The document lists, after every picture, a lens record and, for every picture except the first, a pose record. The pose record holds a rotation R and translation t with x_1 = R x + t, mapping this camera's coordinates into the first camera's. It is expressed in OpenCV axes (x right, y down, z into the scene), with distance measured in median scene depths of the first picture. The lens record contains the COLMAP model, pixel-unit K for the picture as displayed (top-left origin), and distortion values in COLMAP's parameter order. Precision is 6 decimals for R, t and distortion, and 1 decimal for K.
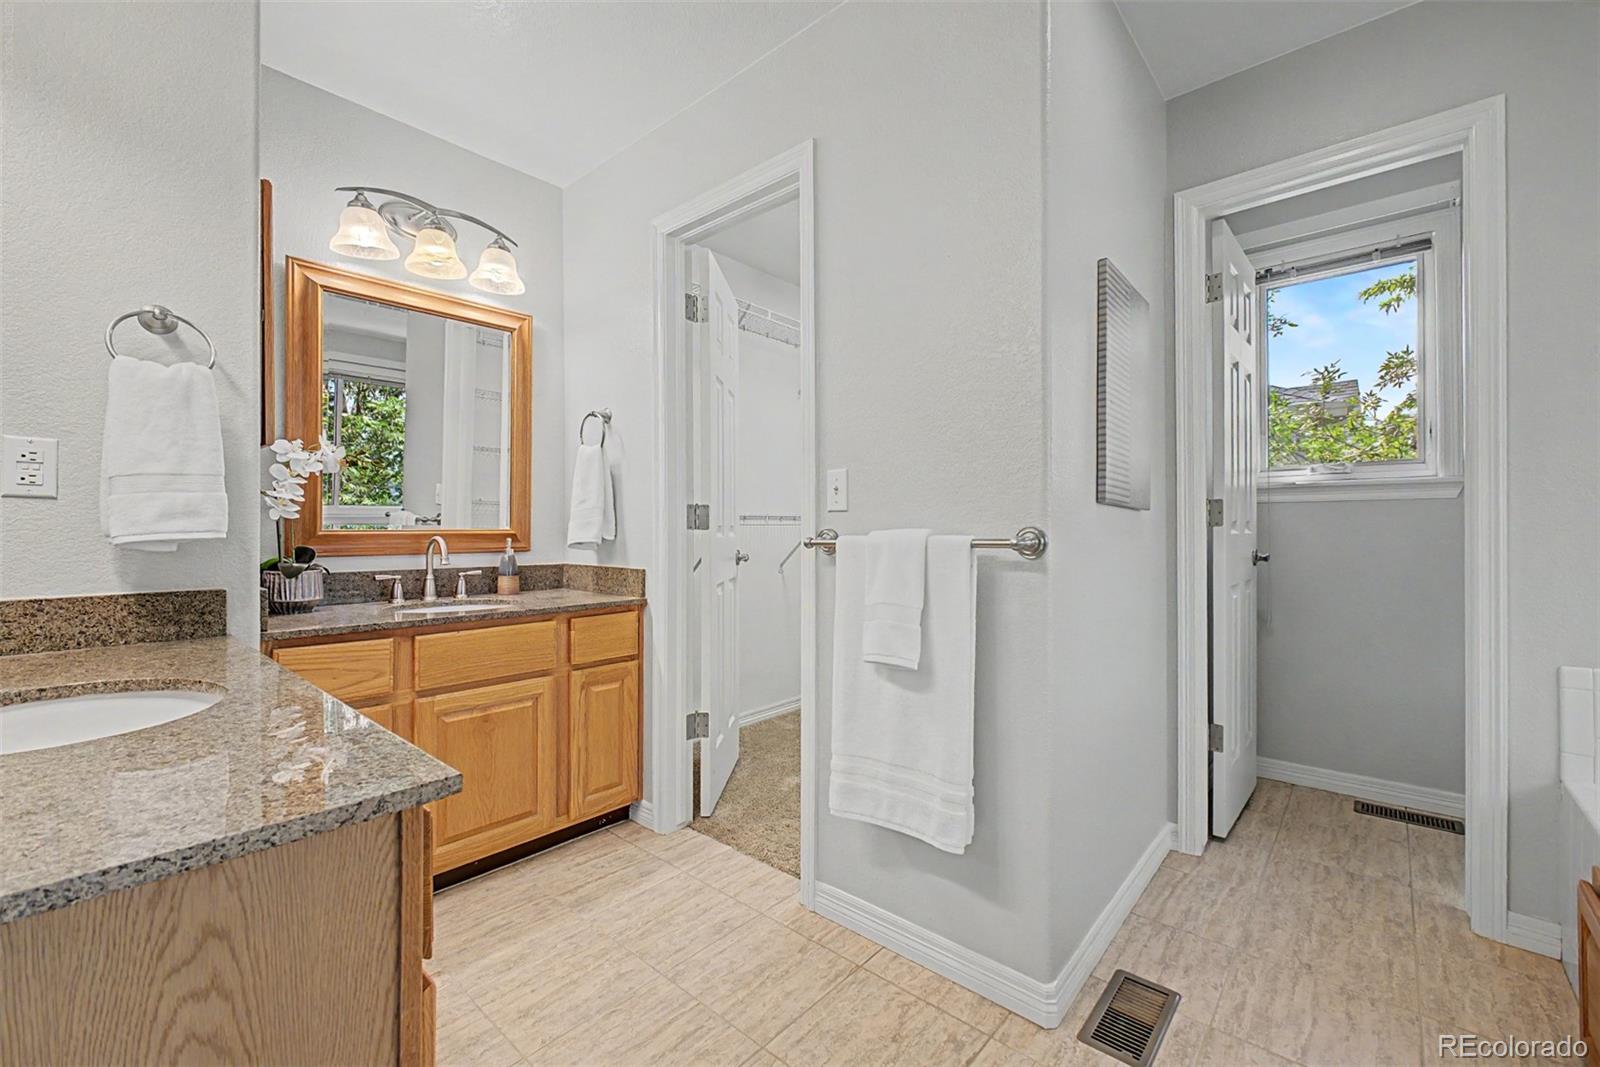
lens RADIAL K [[662.8, 0, 794.9], [0, 662.8, 530.7], [0, 0, 1]] dist [0.000199, 0.000022]
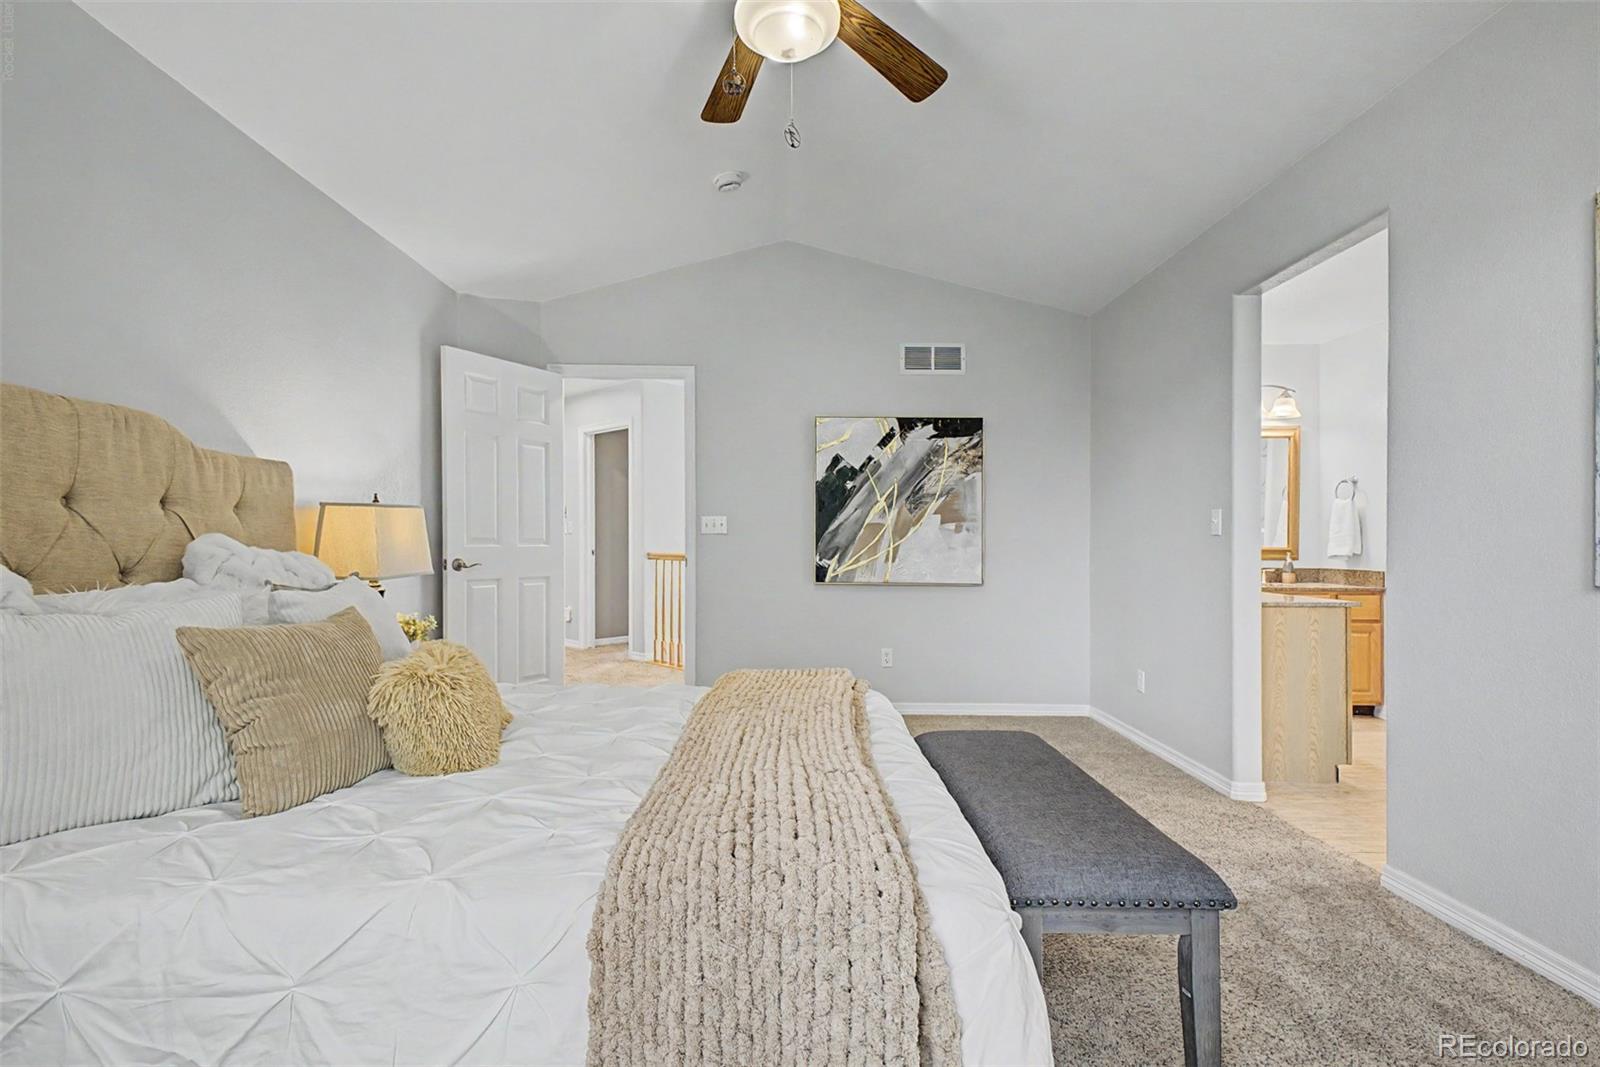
lens RADIAL K [[723.9, 0, 804.7], [0, 723.9, 542.6], [0, 0, 1]] dist [0.020294, -0.005326]
pose [[0.674285, -0.000187, -0.738472, 0.153854], [0.000519, 1.000000, 0.000221, -0.016714], [0.738471, -0.000532, 0.674285, -1.338636]]
